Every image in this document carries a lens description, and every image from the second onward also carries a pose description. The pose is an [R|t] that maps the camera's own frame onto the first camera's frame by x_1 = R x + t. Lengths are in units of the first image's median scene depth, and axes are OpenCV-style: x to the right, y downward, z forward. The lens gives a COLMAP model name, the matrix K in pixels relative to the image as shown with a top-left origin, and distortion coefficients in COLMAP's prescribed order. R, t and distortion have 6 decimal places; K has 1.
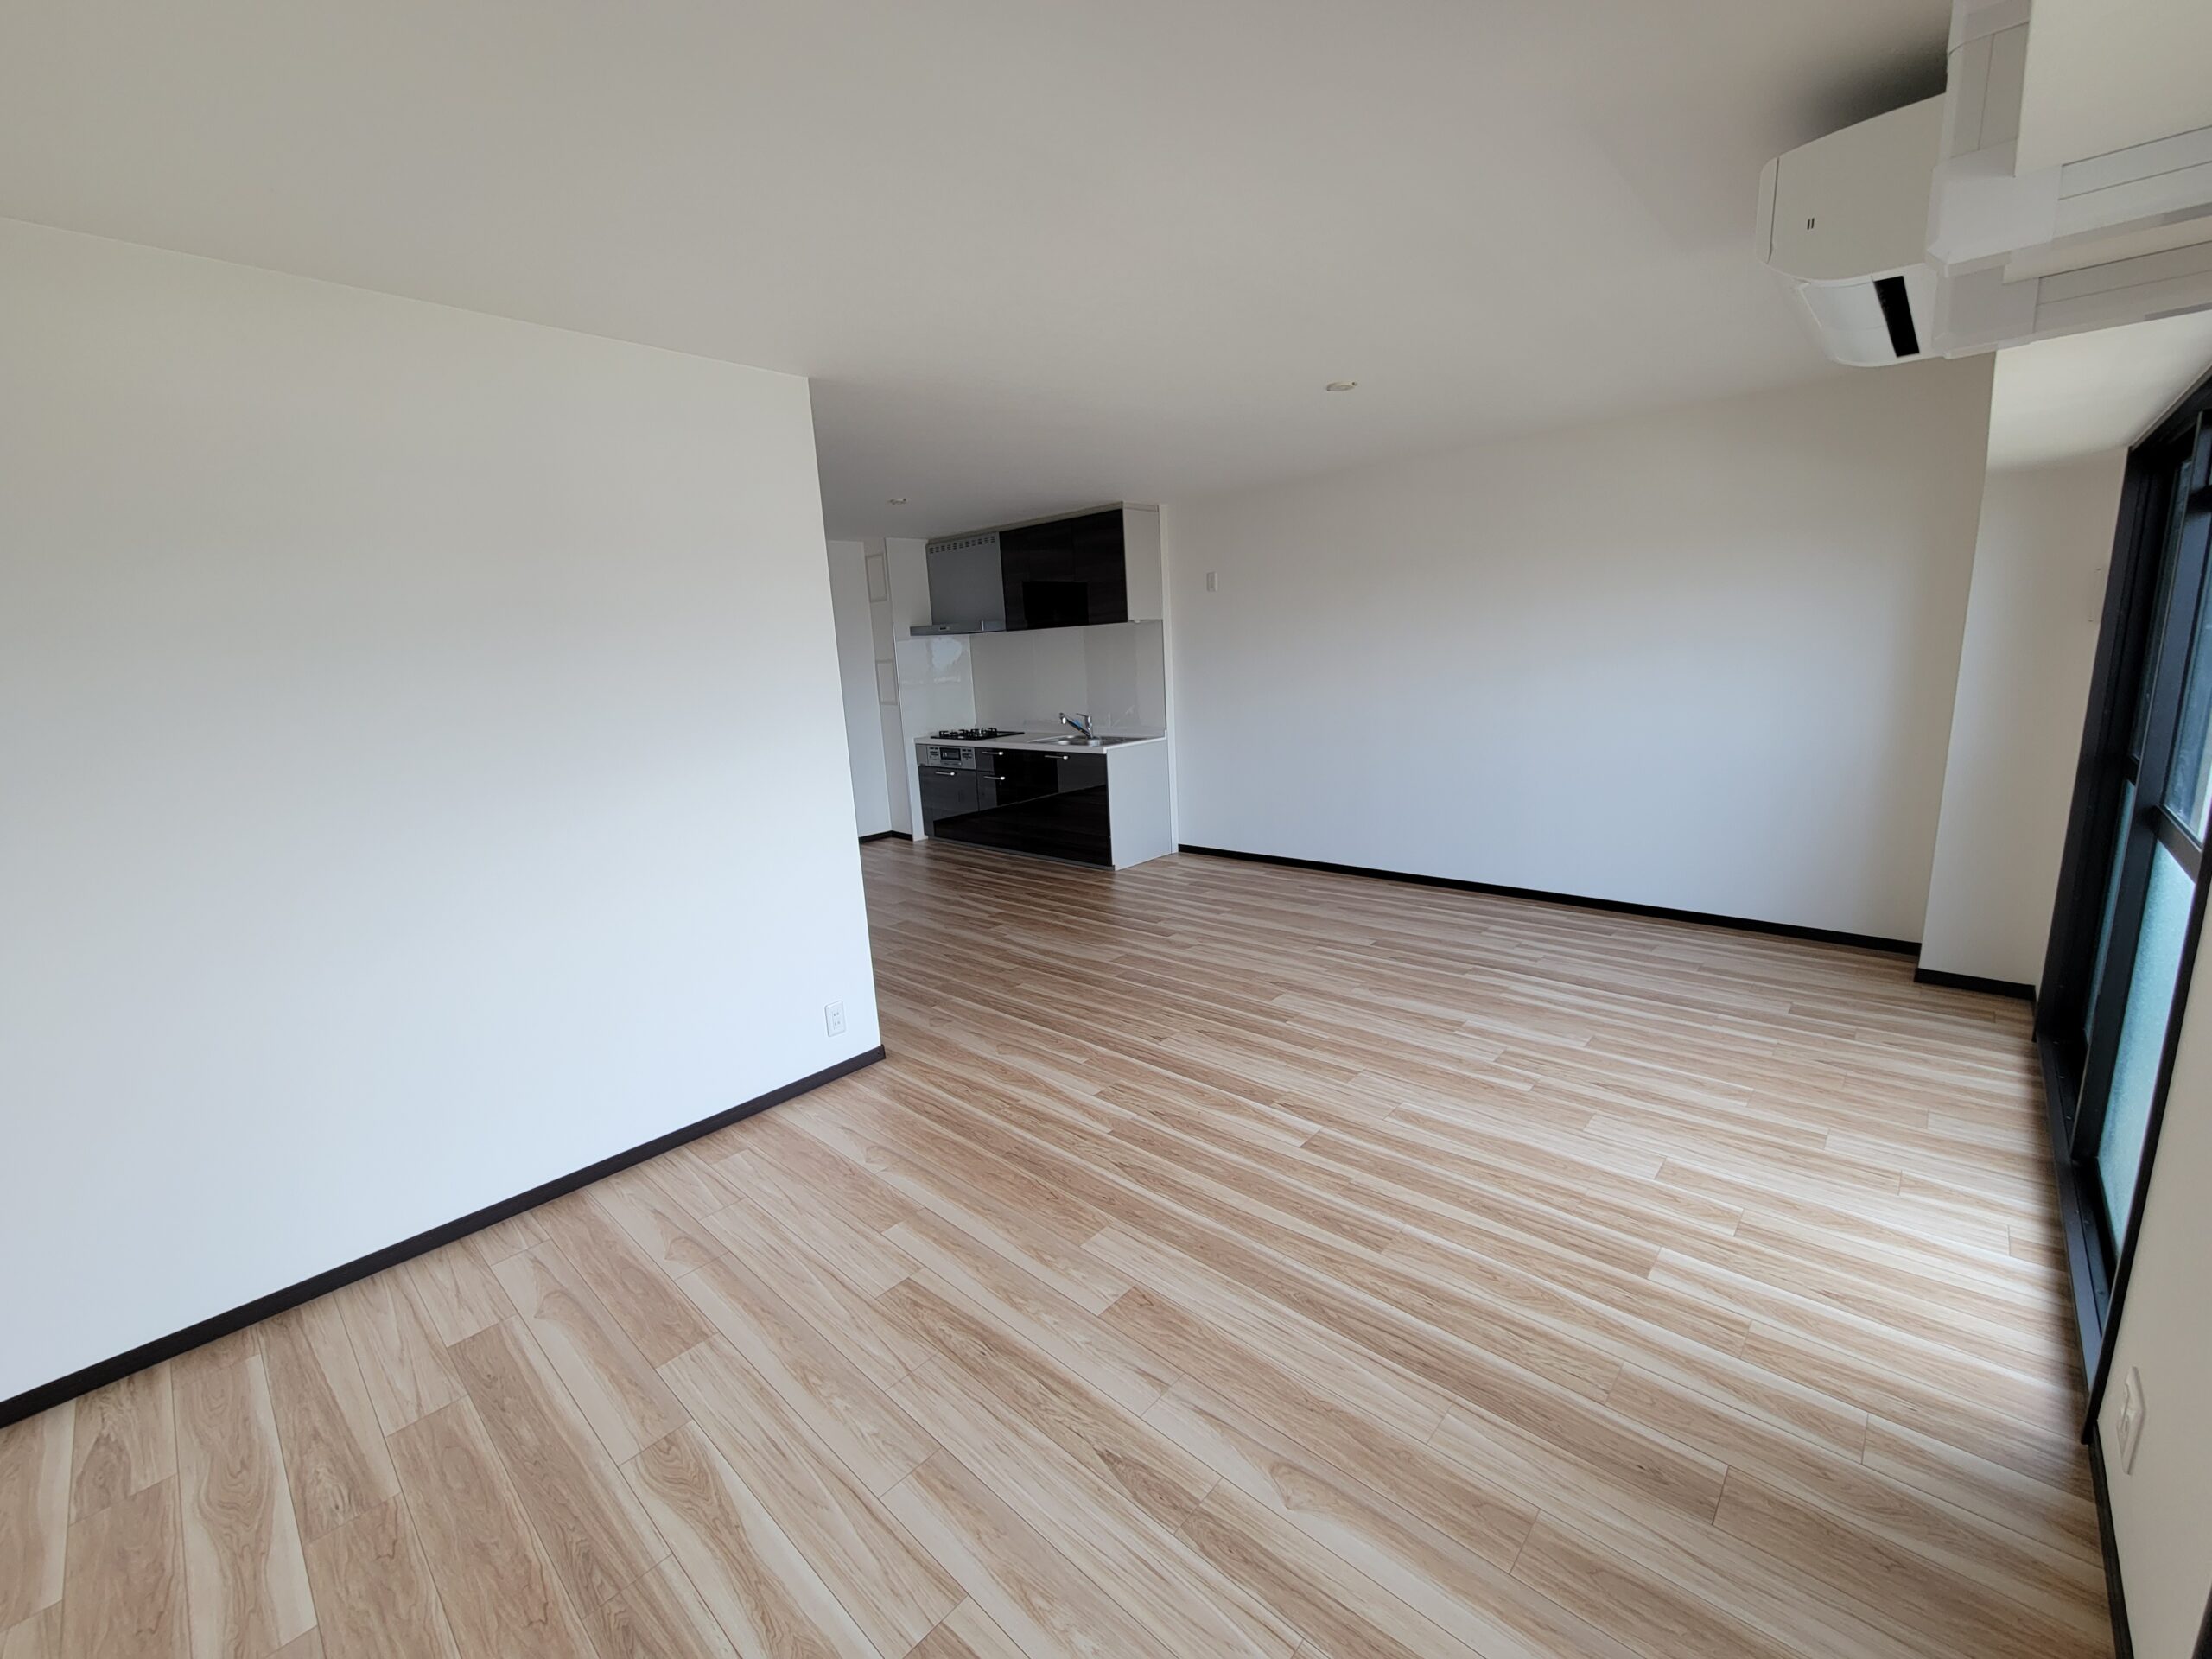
lens RADIAL K [[905.7, 0, 1106.0], [0, 905.7, 829.5], [0, 0, 1]] dist [-0.002611, -0.000231]
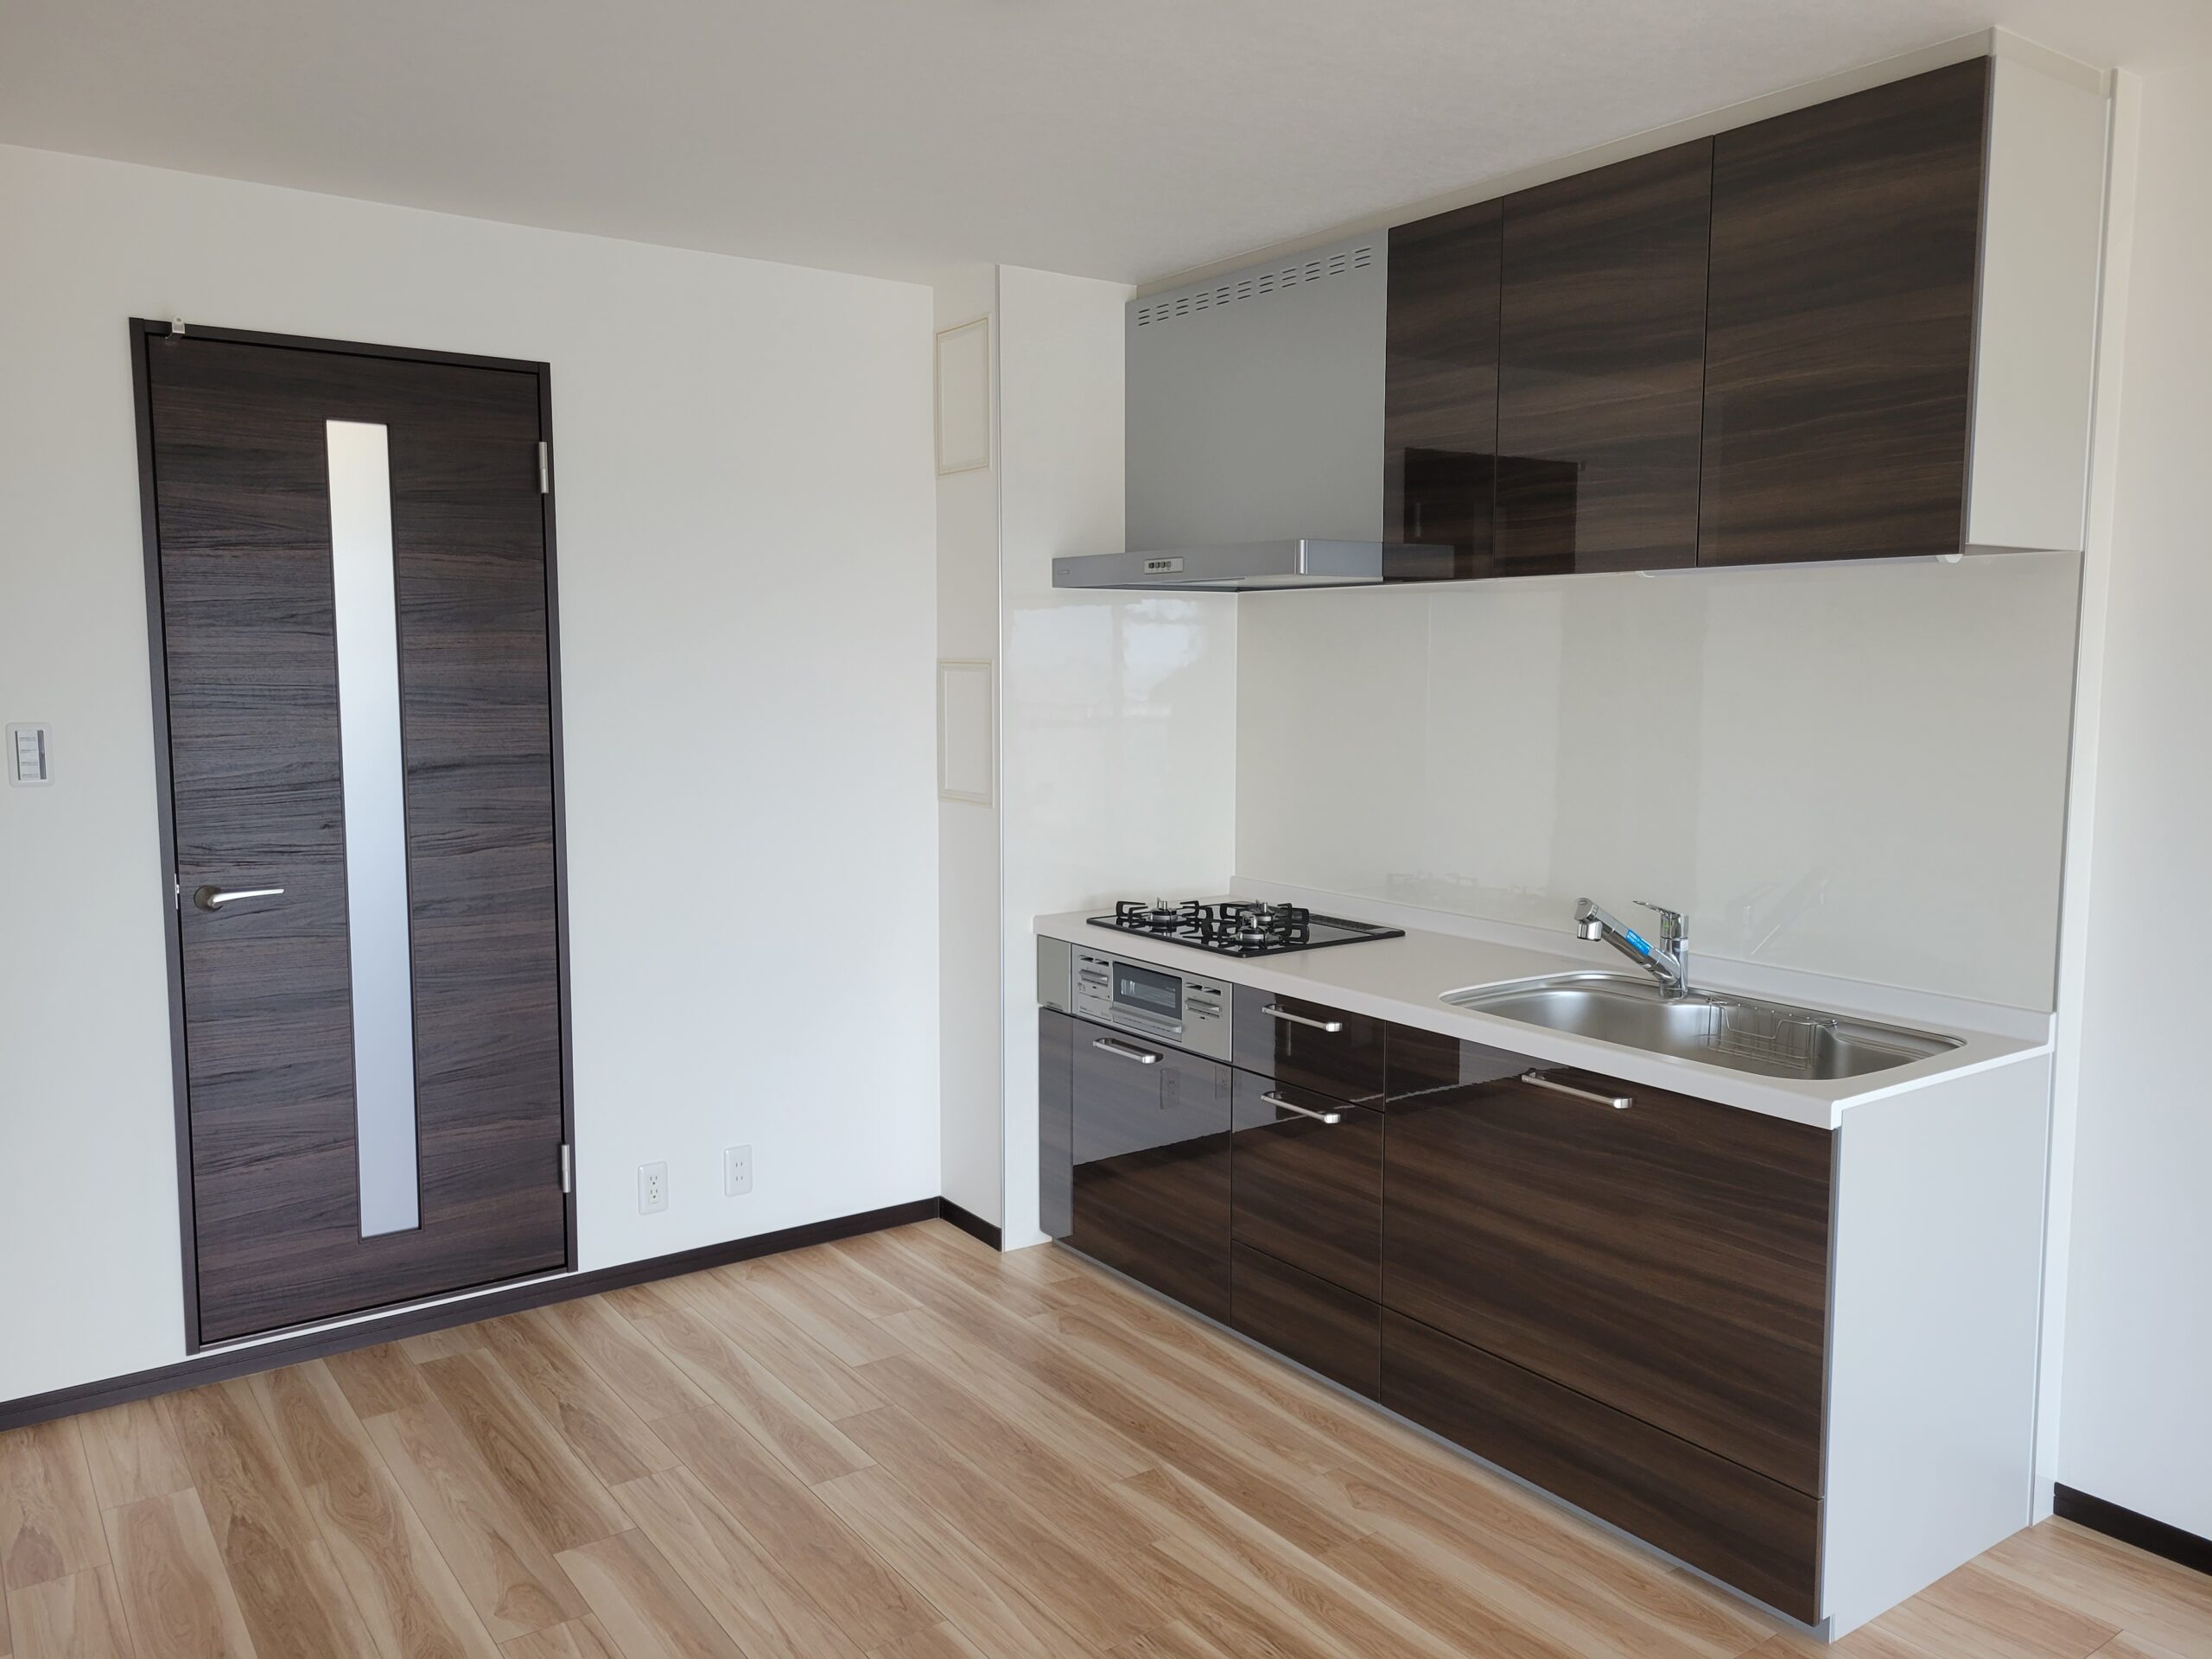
lens RADIAL K [[1659.2, 0, 1100.6], [0, 1659.2, 818.2], [0, 0, 1]] dist [0.026203, 0.000384]
pose [[0.979094, 0.071936, -0.190263, -0.123359], [-0.089529, 0.992304, -0.085540, -0.126565], [0.182646, 0.100786, 0.977999, 0.651601]]
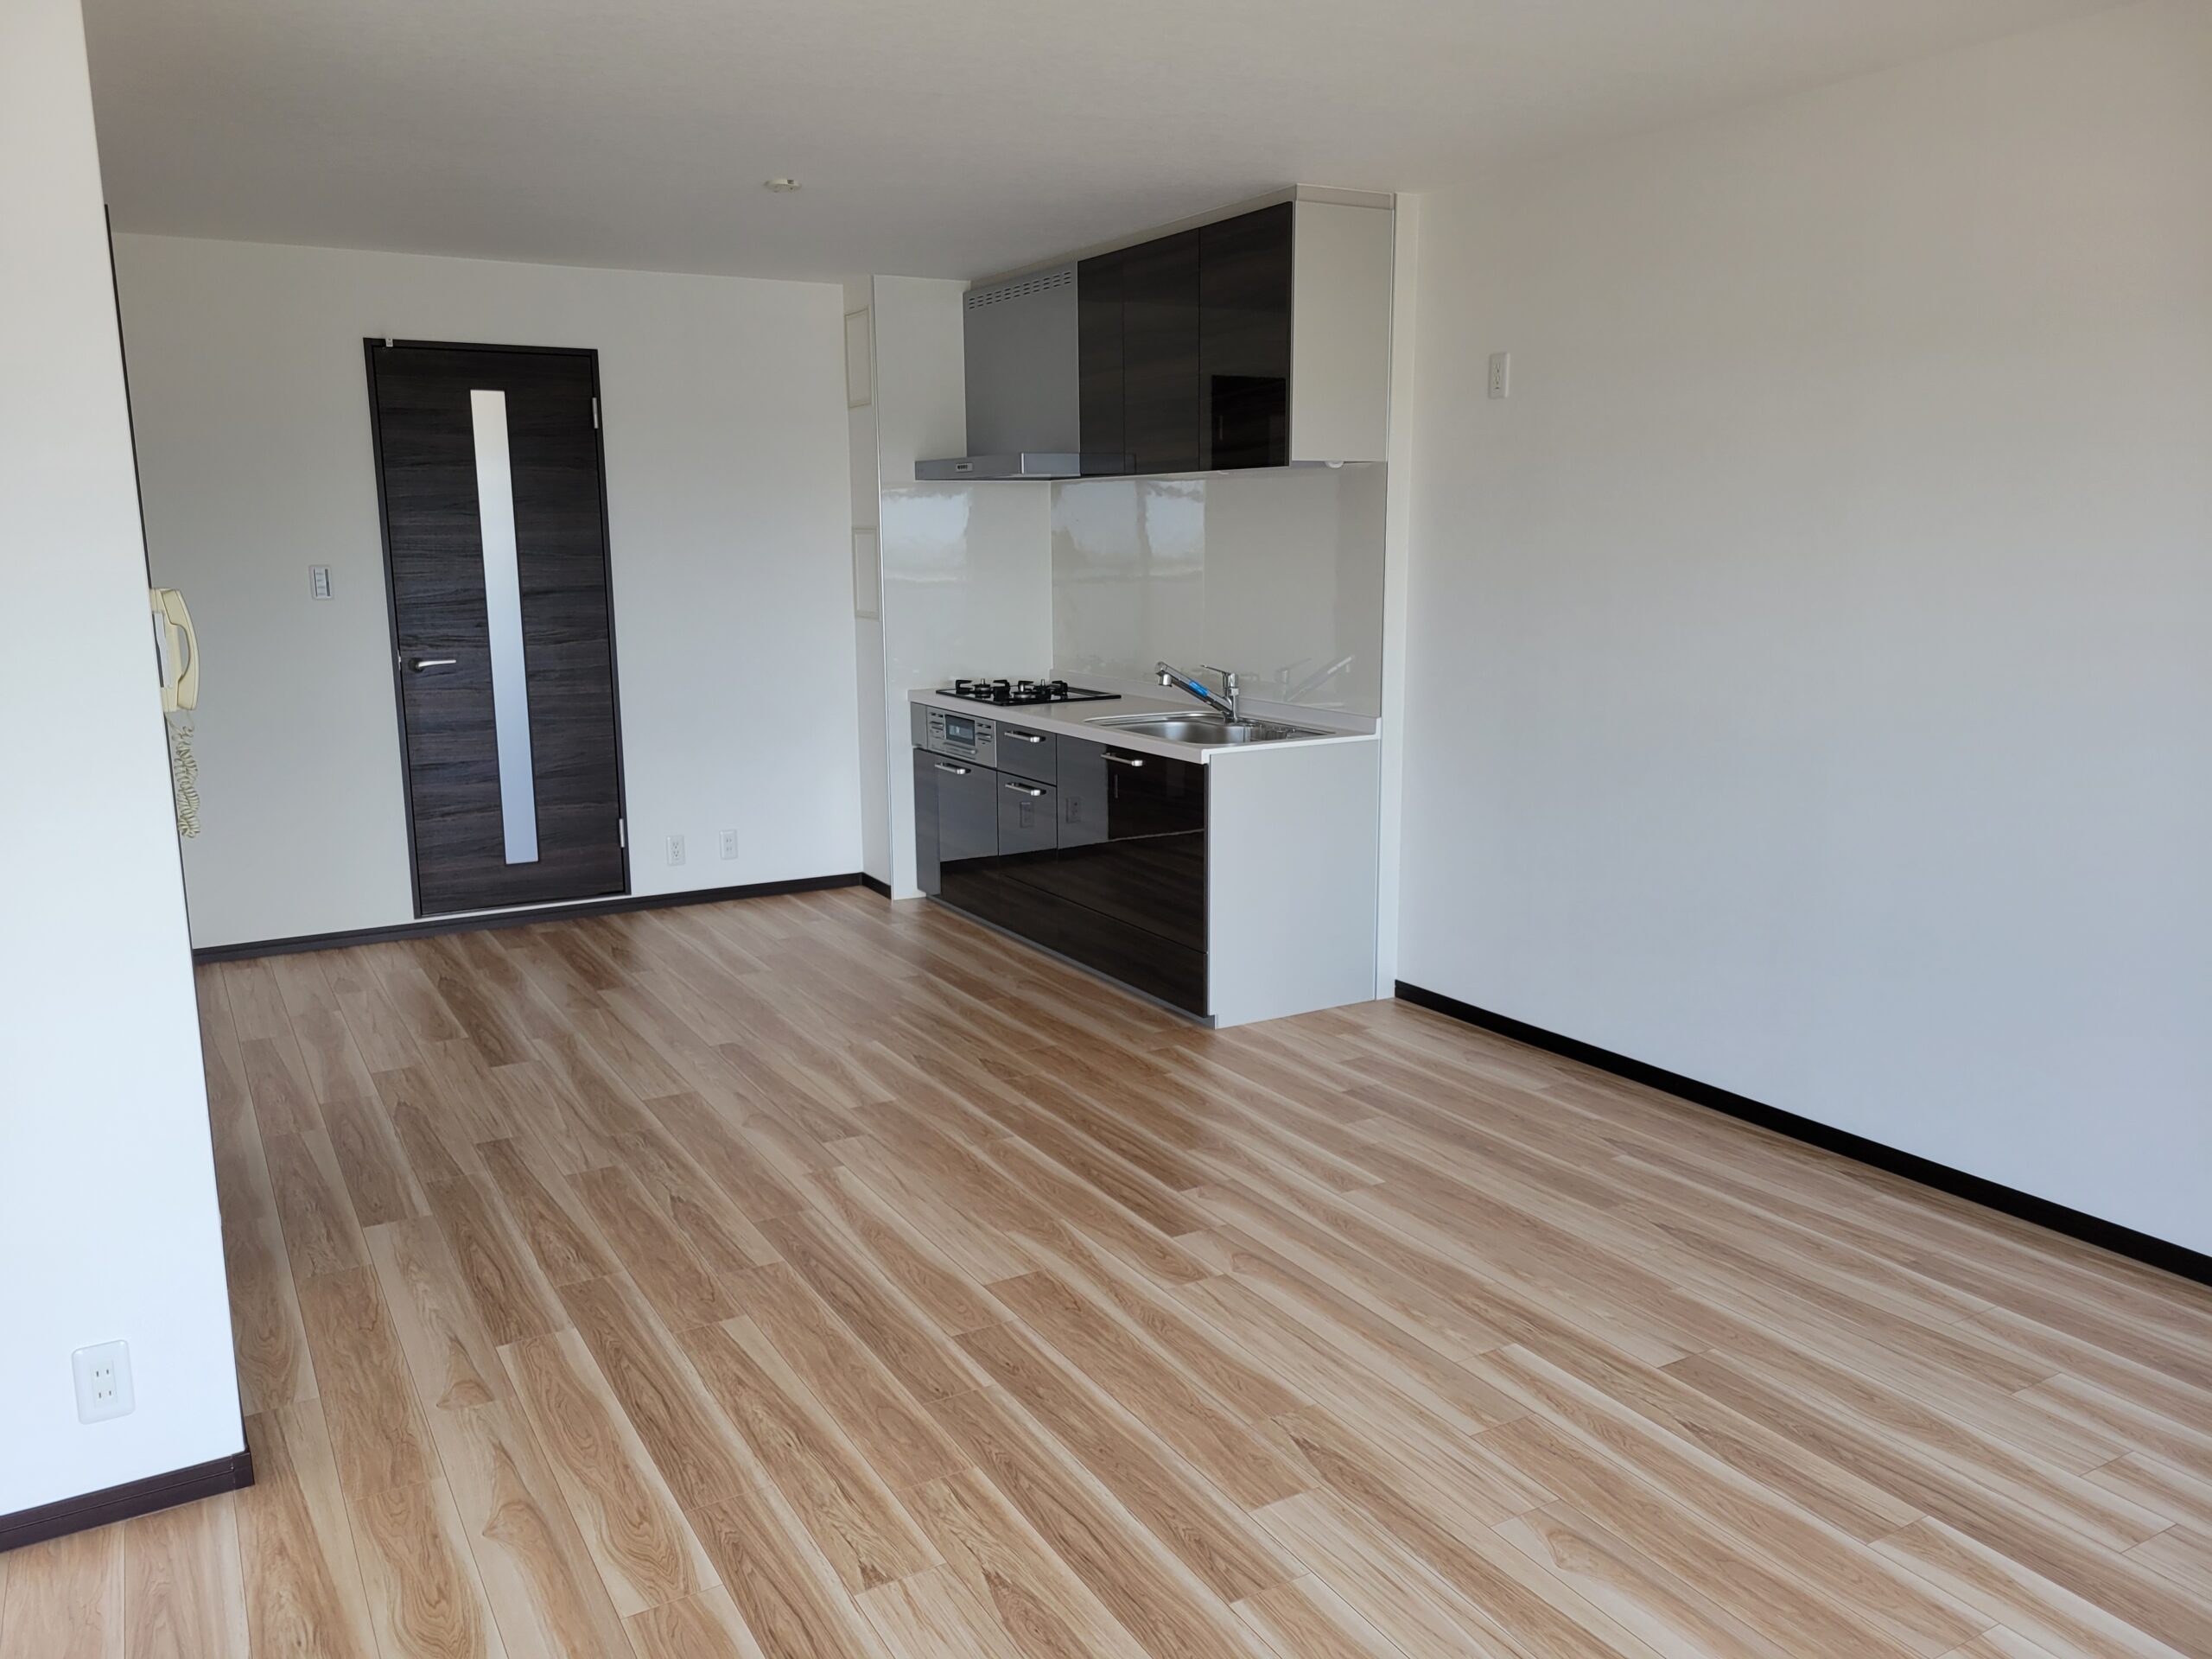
lens RADIAL K [[1664.8, 0, 1092.7], [0, 1664.8, 840.9], [0, 0, 1]] dist [0.024359, 0.000385]
pose [[0.953275, 0.099290, -0.285321, 0.210848], [-0.099972, 0.994915, 0.012210, -0.059251], [0.285083, 0.016884, 0.958354, 0.245536]]
